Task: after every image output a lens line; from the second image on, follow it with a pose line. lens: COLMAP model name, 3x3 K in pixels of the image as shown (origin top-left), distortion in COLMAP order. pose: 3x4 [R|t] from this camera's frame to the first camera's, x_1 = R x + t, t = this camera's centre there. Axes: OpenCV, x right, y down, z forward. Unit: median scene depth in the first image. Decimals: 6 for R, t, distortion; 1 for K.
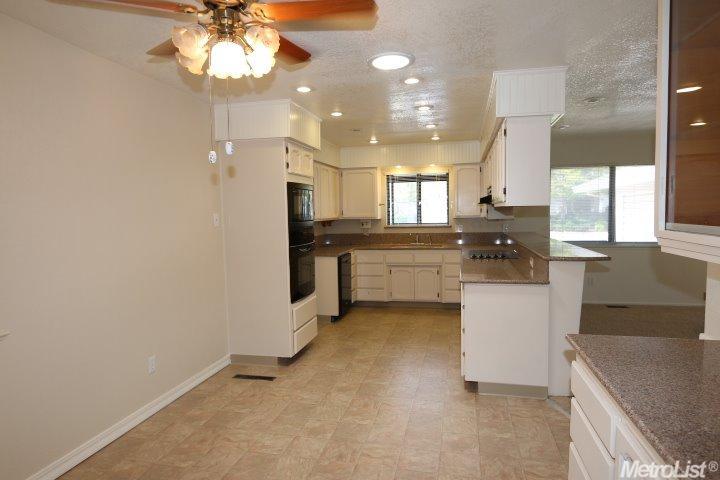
lens RADIAL K [[442.2, 0, 360.0], [0, 442.2, 240.0], [0, 0, 1]] dist [0.060952, -0.000221]
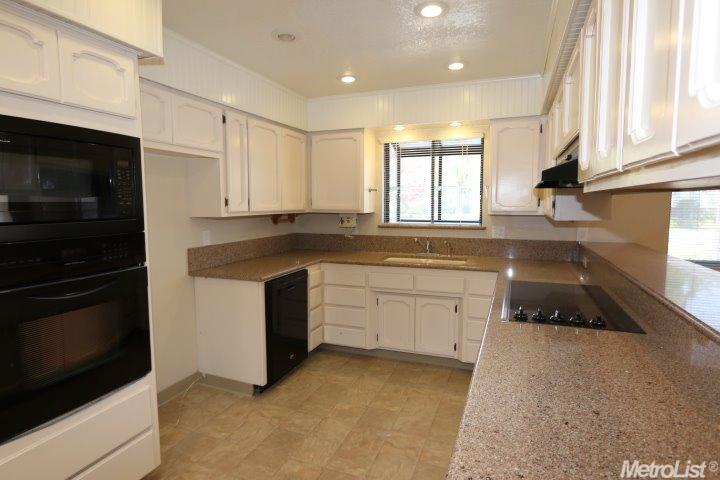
lens RADIAL K [[401.4, 0, 337.4], [0, 401.4, 257.1], [0, 0, 1]] dist [-0.089566, 0.000115]
pose [[0.985496, 0.036057, -0.165827, 0.095957], [-0.023846, 0.996895, 0.075050, -0.026017], [0.168018, -0.070007, 0.983295, 0.422375]]
